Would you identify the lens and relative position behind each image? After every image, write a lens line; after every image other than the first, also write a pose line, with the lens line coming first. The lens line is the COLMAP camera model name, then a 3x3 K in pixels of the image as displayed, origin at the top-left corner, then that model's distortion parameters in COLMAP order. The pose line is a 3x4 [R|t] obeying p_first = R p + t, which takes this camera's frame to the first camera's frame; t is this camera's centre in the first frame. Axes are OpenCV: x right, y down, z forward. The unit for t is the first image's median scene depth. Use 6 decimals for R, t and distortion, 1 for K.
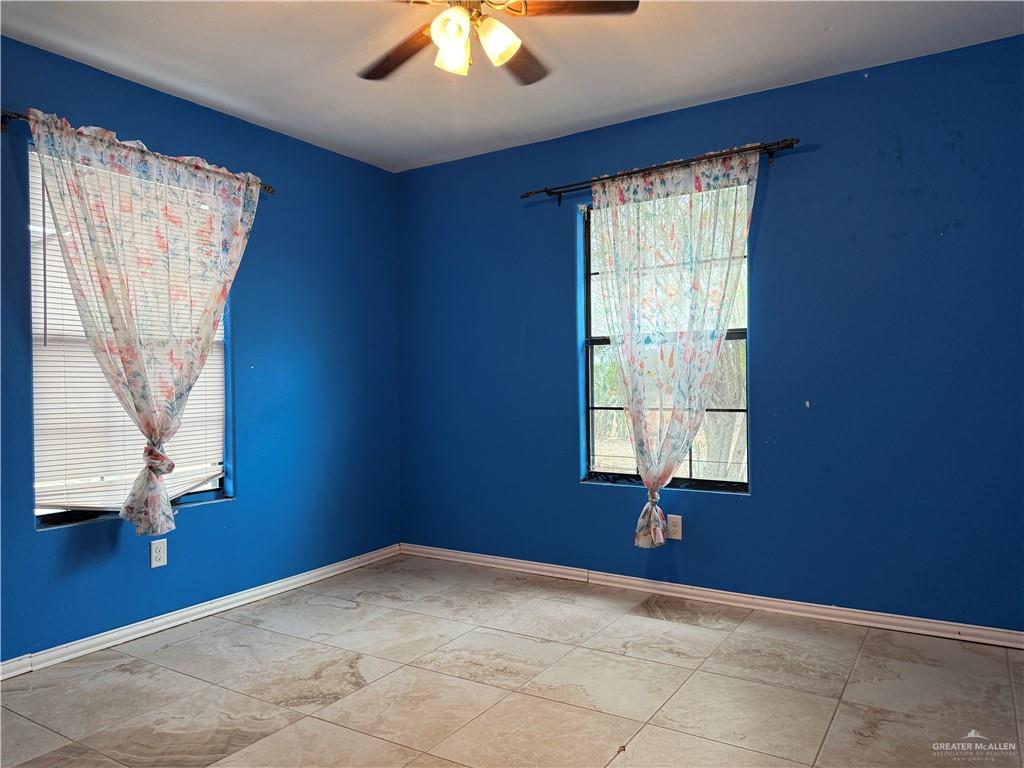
lens RADIAL K [[725.9, 0, 512.0], [0, 725.9, 384.0], [0, 0, 1]] dist [0.097291, -0.102728]
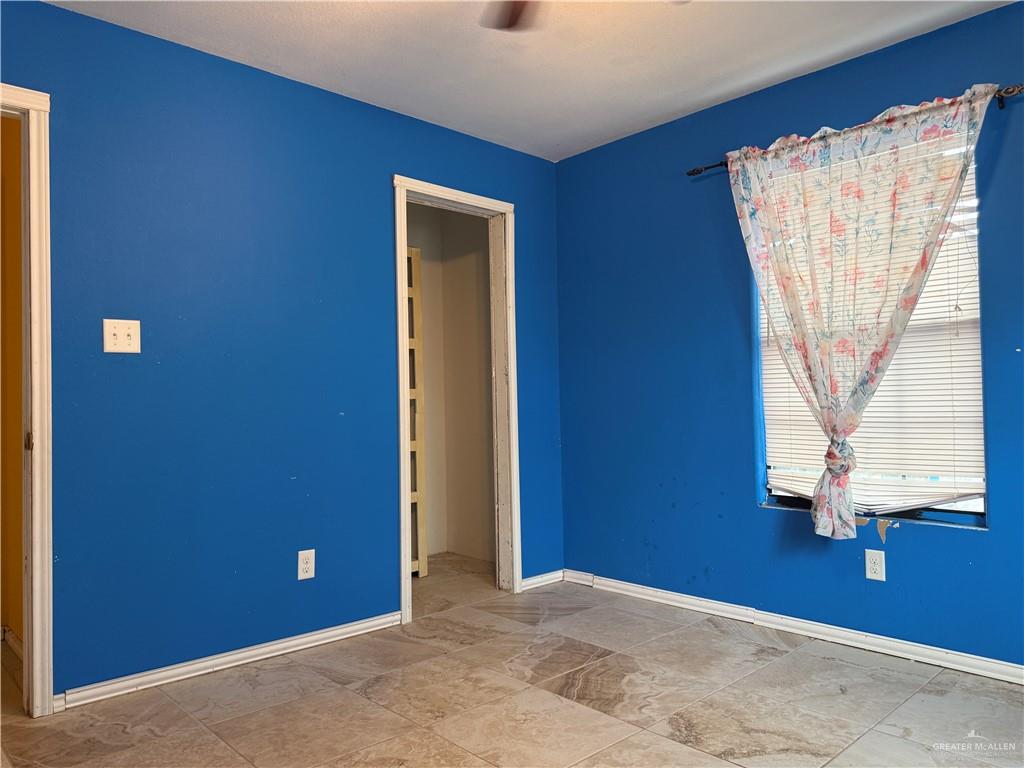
lens RADIAL K [[737.5, 0, 512.0], [0, 737.5, 384.0], [0, 0, 1]] dist [0.078472, -0.102495]
pose [[-0.249593, -0.004586, -0.968340, 0.523650], [0.017235, 0.999809, -0.009178, 0.008827], [0.968197, -0.018980, -0.249466, 0.813852]]
